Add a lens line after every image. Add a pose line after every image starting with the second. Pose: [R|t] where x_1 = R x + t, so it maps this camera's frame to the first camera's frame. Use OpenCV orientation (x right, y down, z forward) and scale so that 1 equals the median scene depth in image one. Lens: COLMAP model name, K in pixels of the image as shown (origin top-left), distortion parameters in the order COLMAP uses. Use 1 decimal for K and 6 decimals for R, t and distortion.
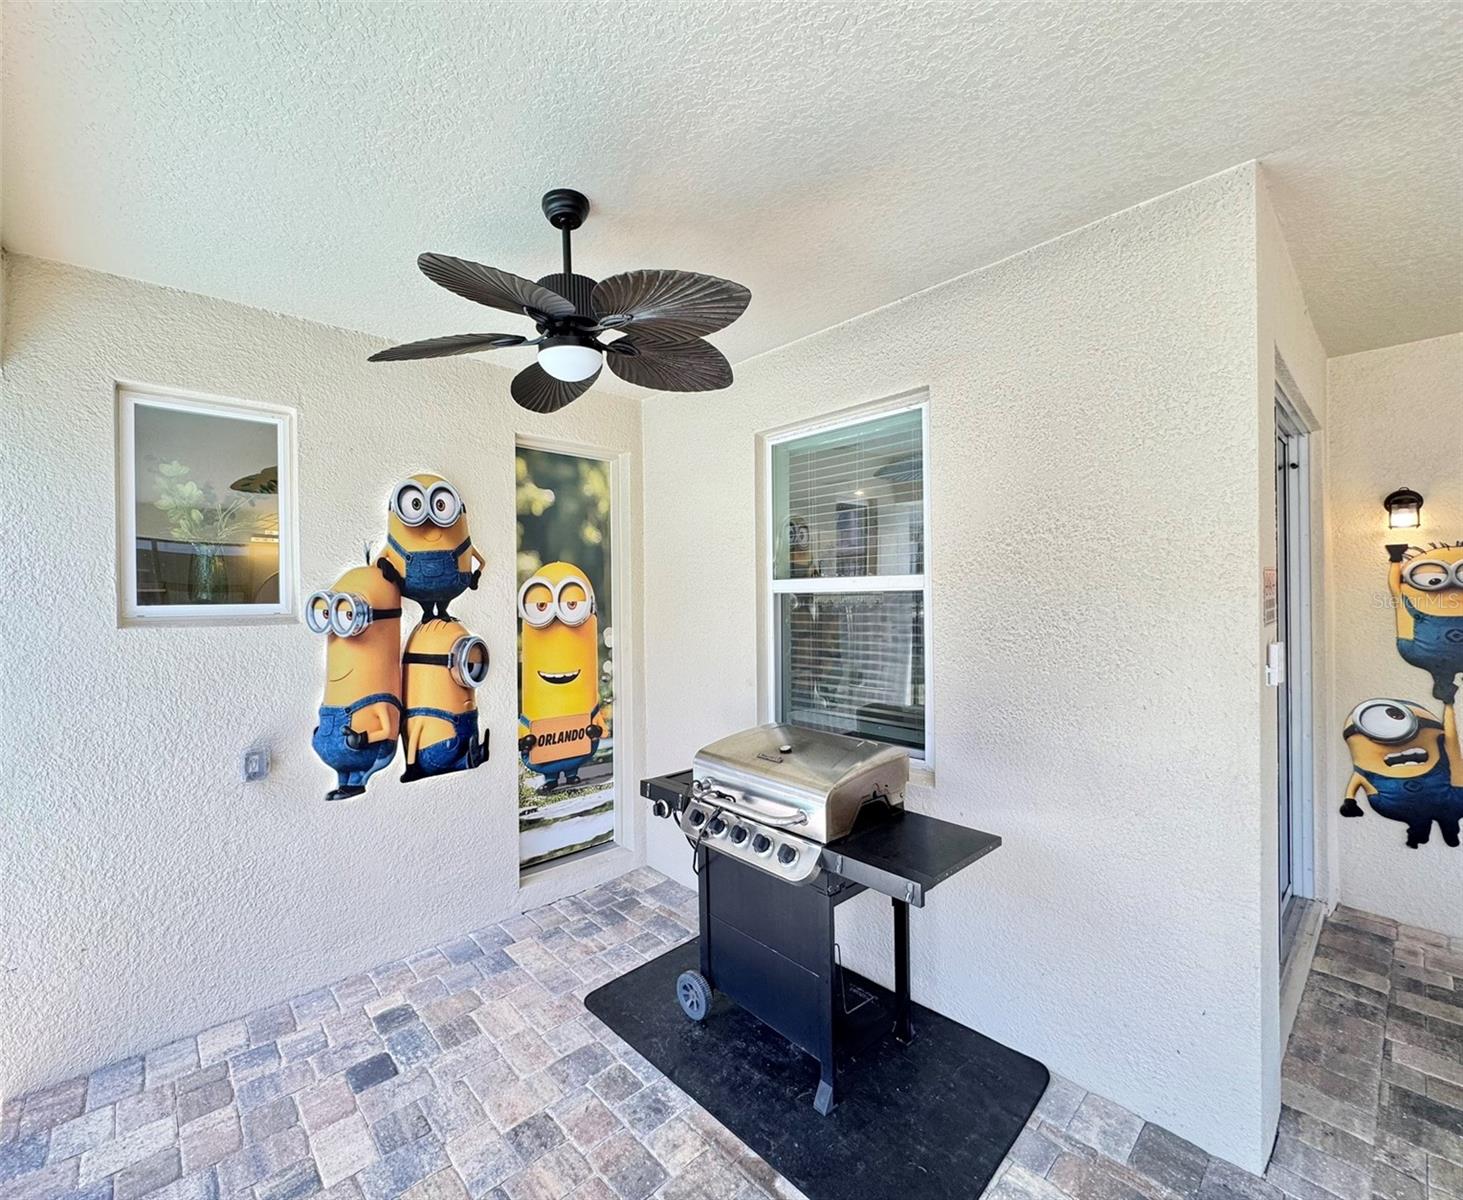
lens RADIAL K [[632.5, 0, 669.4], [0, 632.5, 593.9], [0, 0, 1]] dist [-0.002028, -0.000123]
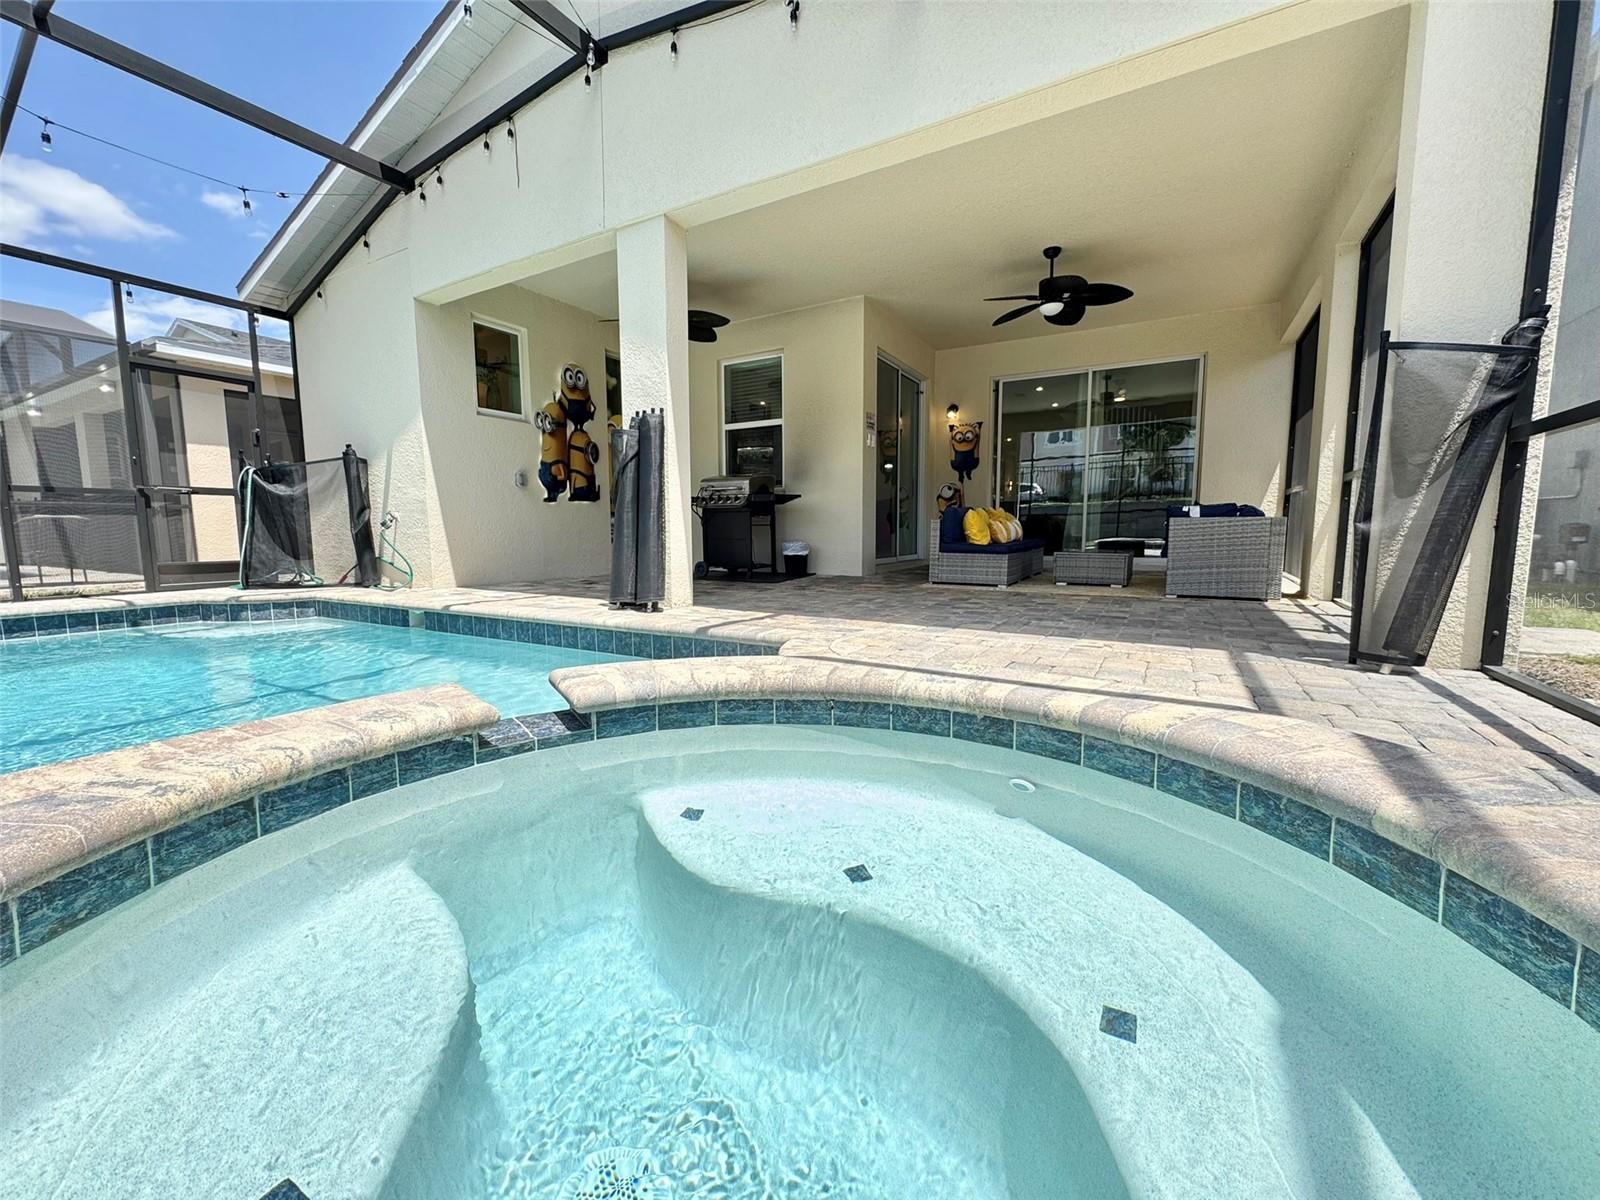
lens RADIAL K [[640.7, 0, 802.7], [0, 640.7, 598.9], [0, 0, 1]] dist [-0.000399, -0.000225]
pose [[0.941370, -0.028593, 0.336161, -0.415826], [-0.008473, 0.994084, 0.108283, 0.393577], [-0.337269, -0.104783, 0.935559, -1.515560]]
